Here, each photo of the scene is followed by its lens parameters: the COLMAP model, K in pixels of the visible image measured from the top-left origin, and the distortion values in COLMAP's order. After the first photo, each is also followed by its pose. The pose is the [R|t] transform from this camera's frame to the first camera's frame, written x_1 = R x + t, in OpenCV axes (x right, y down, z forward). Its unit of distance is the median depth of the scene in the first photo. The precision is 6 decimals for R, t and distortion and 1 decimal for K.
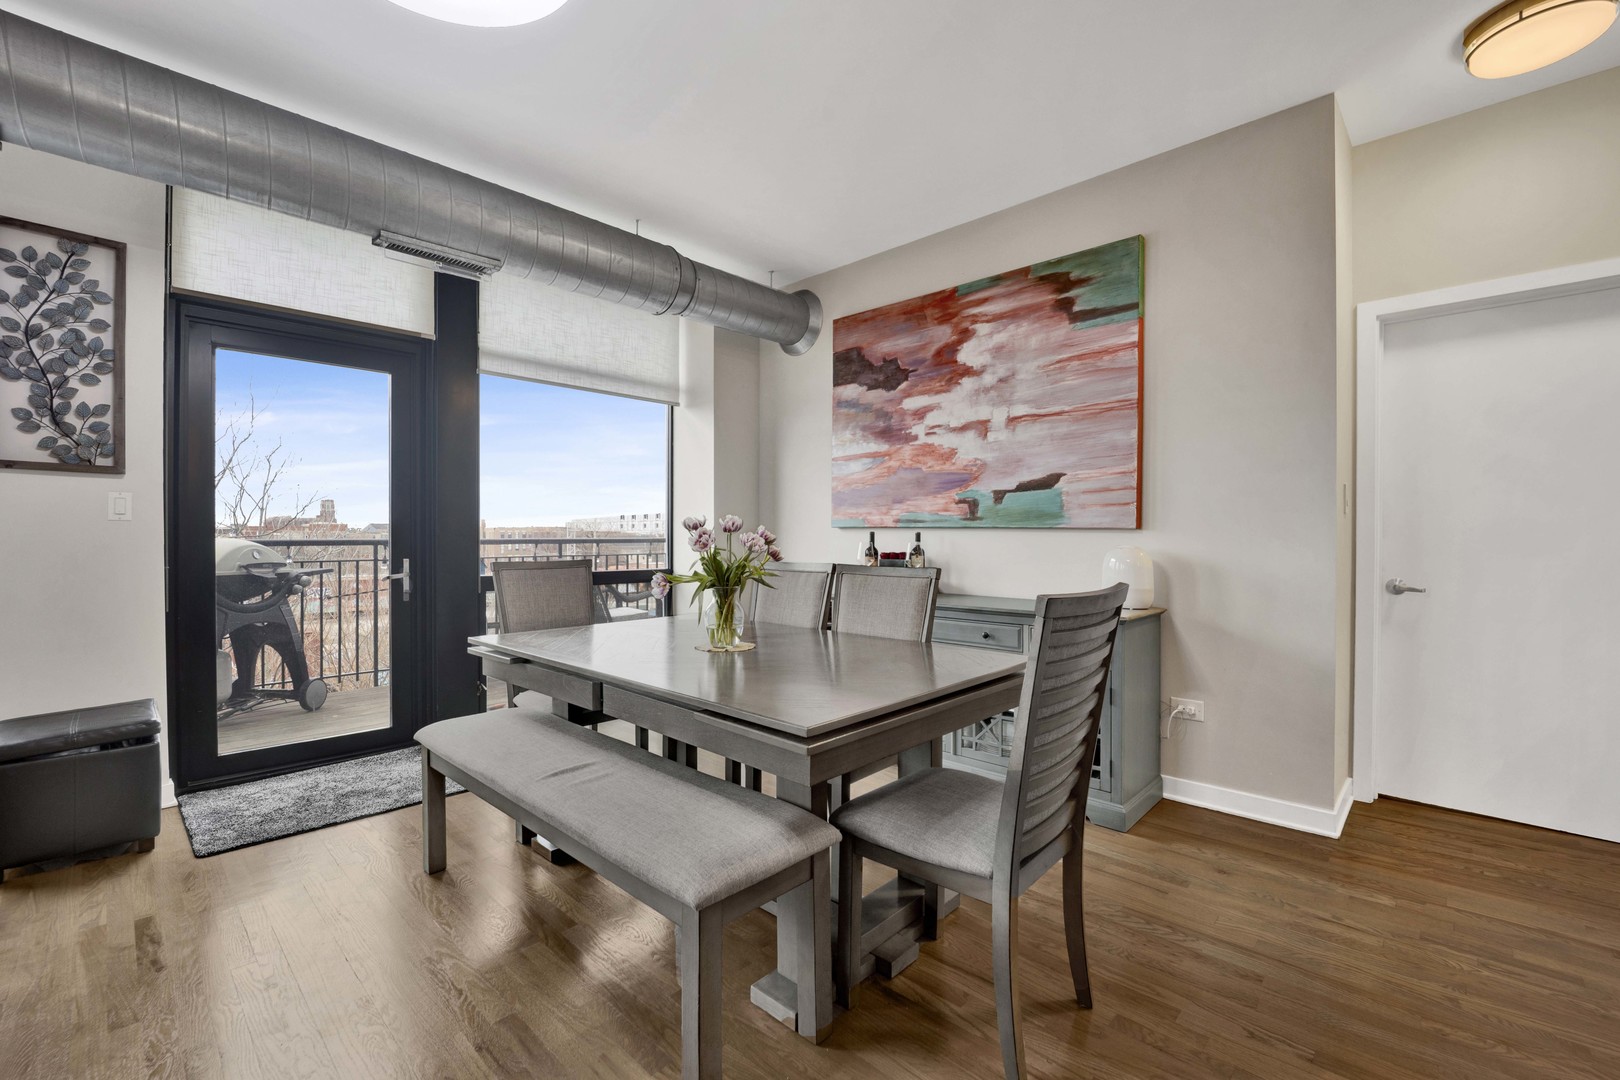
lens RADIAL K [[697.5, 0, 834.2], [0, 697.5, 543.5], [0, 0, 1]] dist [-0.020713, -0.000739]
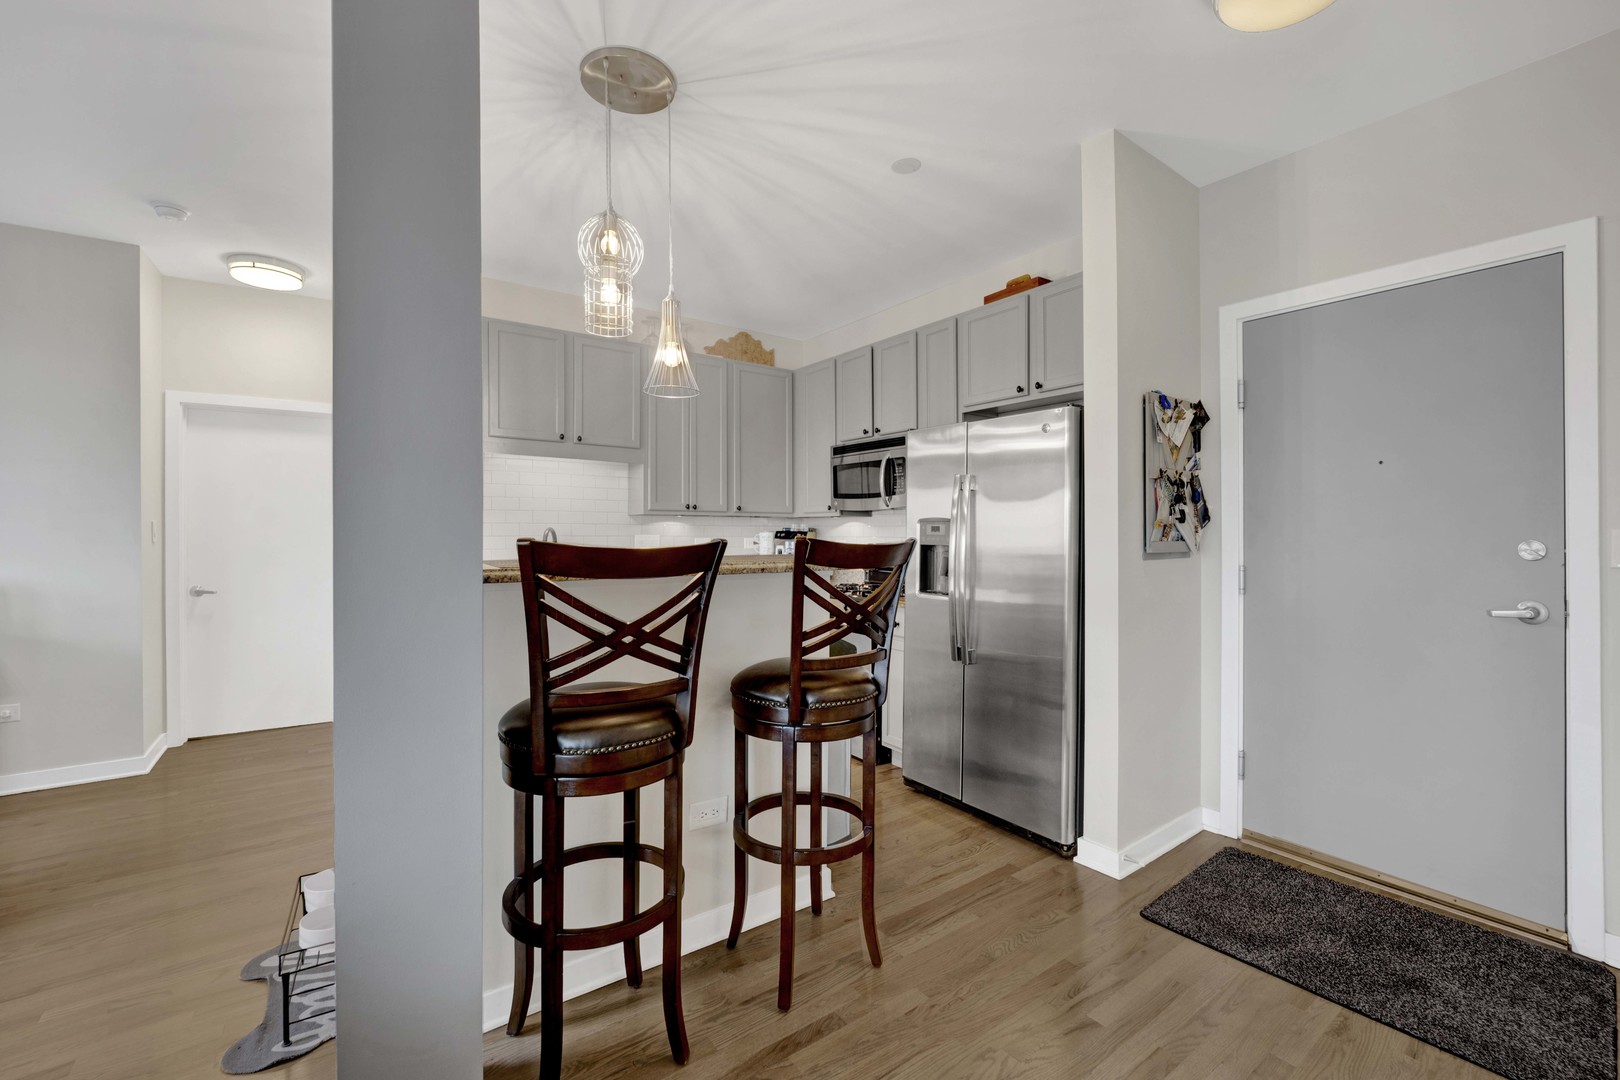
lens RADIAL K [[653.6, 0, 810.0], [0, 653.6, 540.0], [0, 0, 1]] dist [-0.021320, -0.000124]
pose [[0.198568, -0.006565, 0.980065, -0.221156], [0.002085, 0.999978, 0.006276, -0.045610], [-0.980085, 0.000797, 0.198578, -0.477431]]
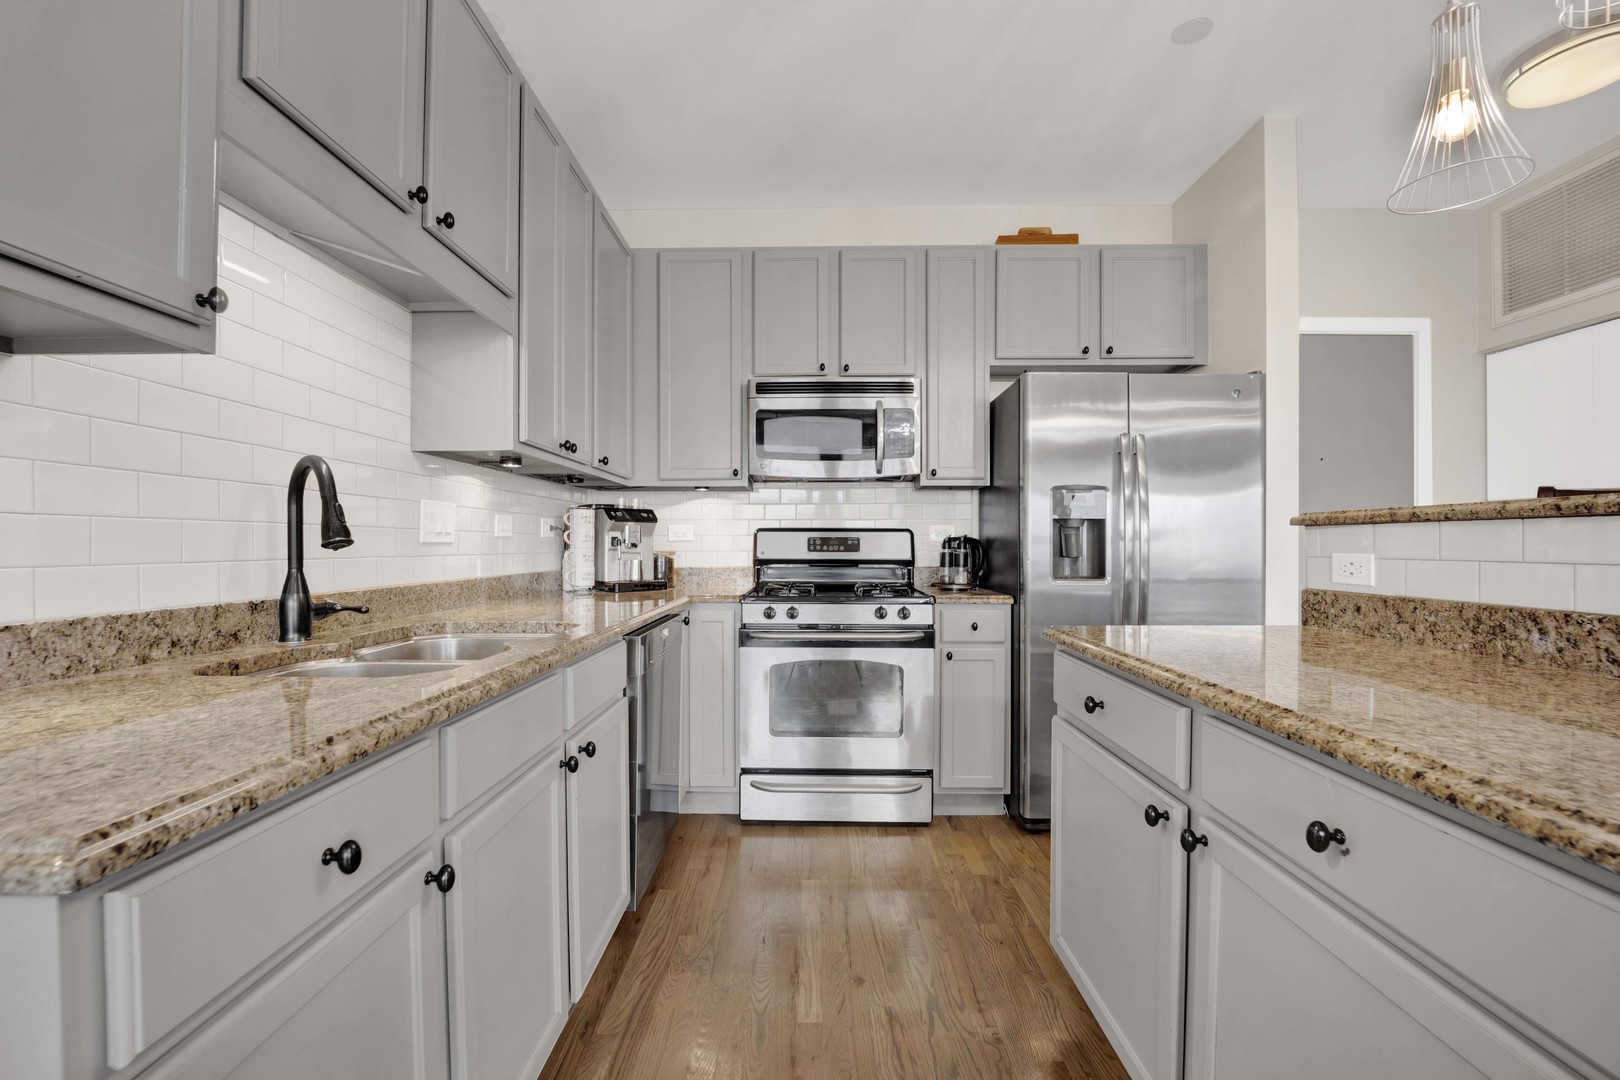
lens RADIAL K [[663.6, 0, 793.6], [0, 663.6, 547.2], [0, 0, 1]] dist [-0.019185, -0.000308]
pose [[-0.655910, -0.001081, 0.754839, 0.378576], [0.005456, 0.999966, 0.006173, -0.006553], [-0.754820, 0.008167, -0.655882, 0.288255]]
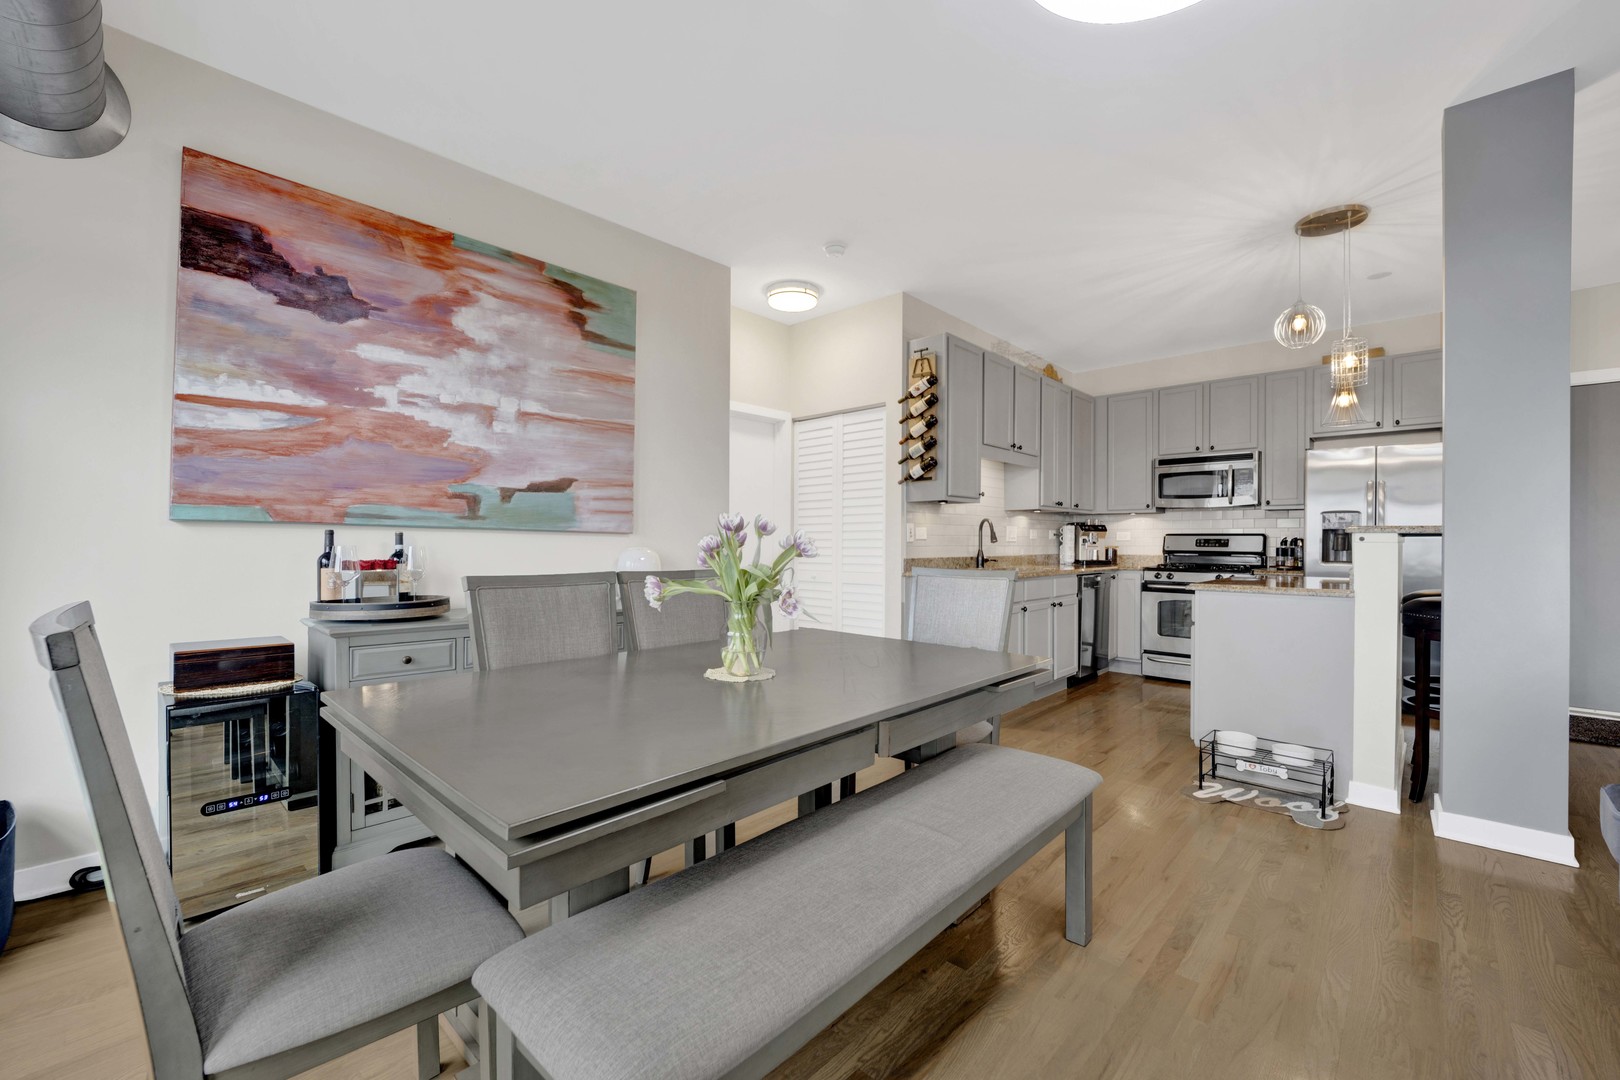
lens RADIAL K [[659.3, 0, 804.2], [0, 659.3, 544.8], [0, 0, 1]] dist [-0.020902, -0.000295]
pose [[0.019076, -0.001014, 0.999818, -0.654724], [0.001919, 0.999998, 0.000977, -0.002599], [-0.999816, 0.001900, 0.019078, 0.638918]]
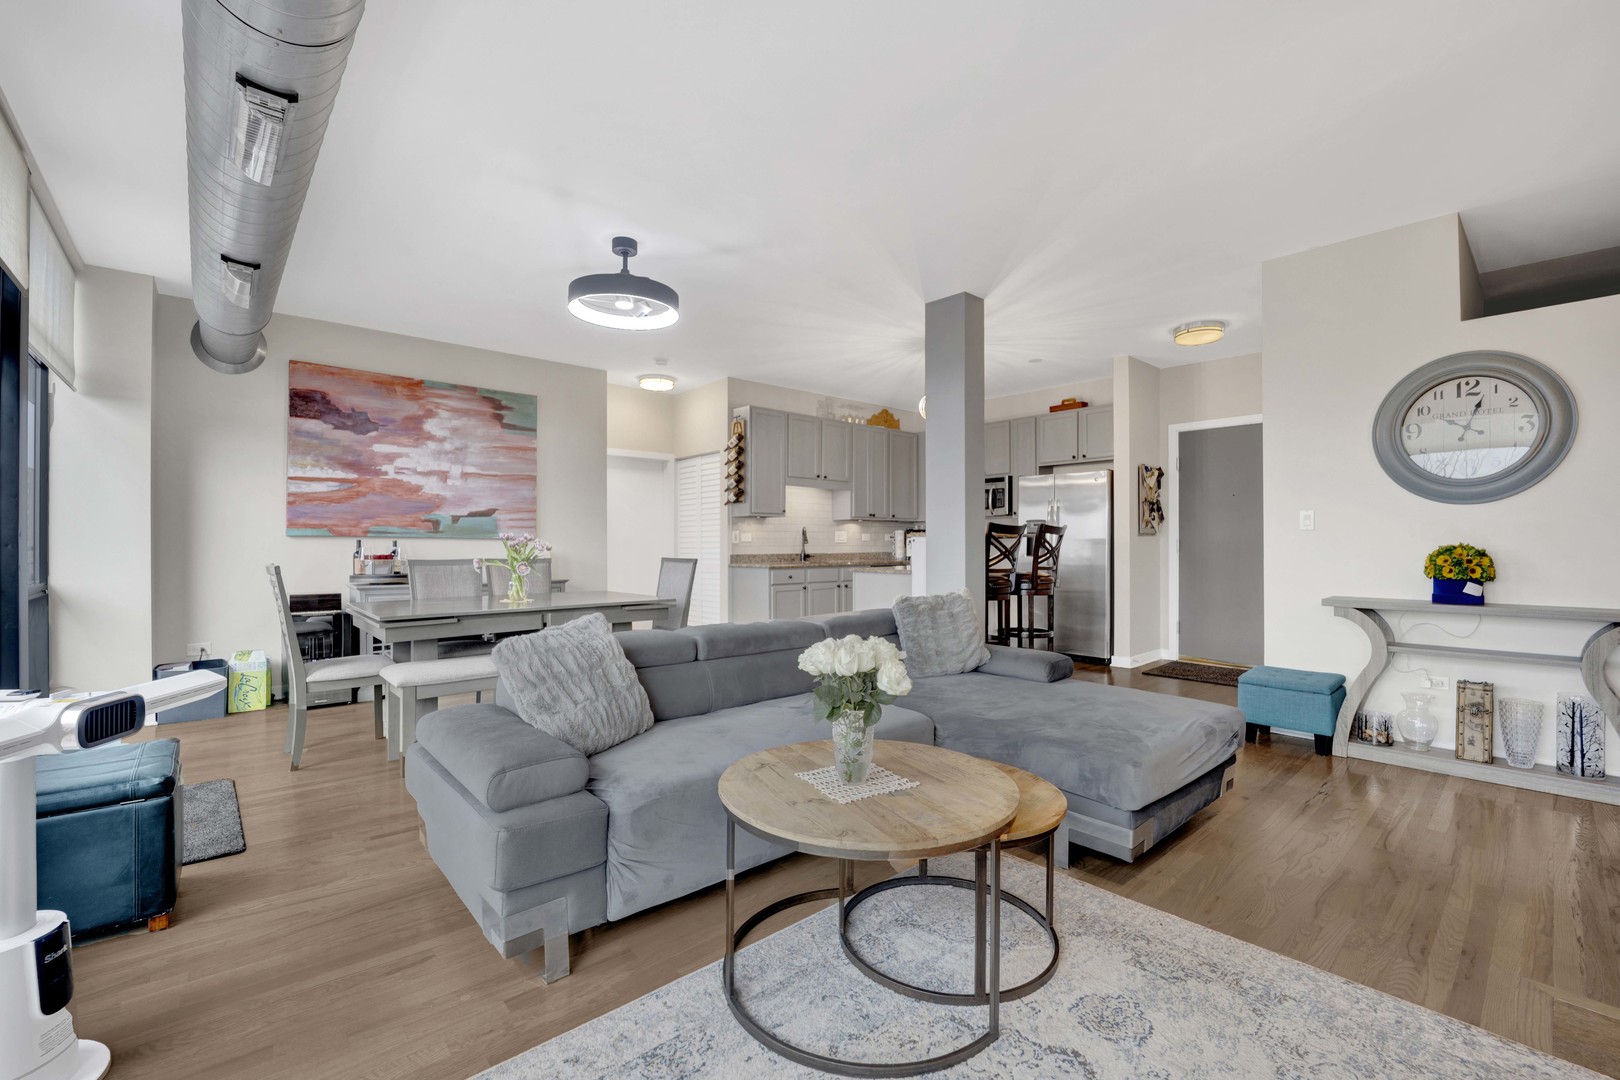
lens RADIAL K [[663.6, 0, 793.6], [0, 663.6, 547.2], [0, 0, 1]] dist [-0.019185, -0.000308]
pose [[0.111111, -0.000554, 0.993808, -1.310955], [0.008688, 0.999962, -0.000414, 0.006419], [-0.993770, 0.008680, 0.111112, 0.036614]]
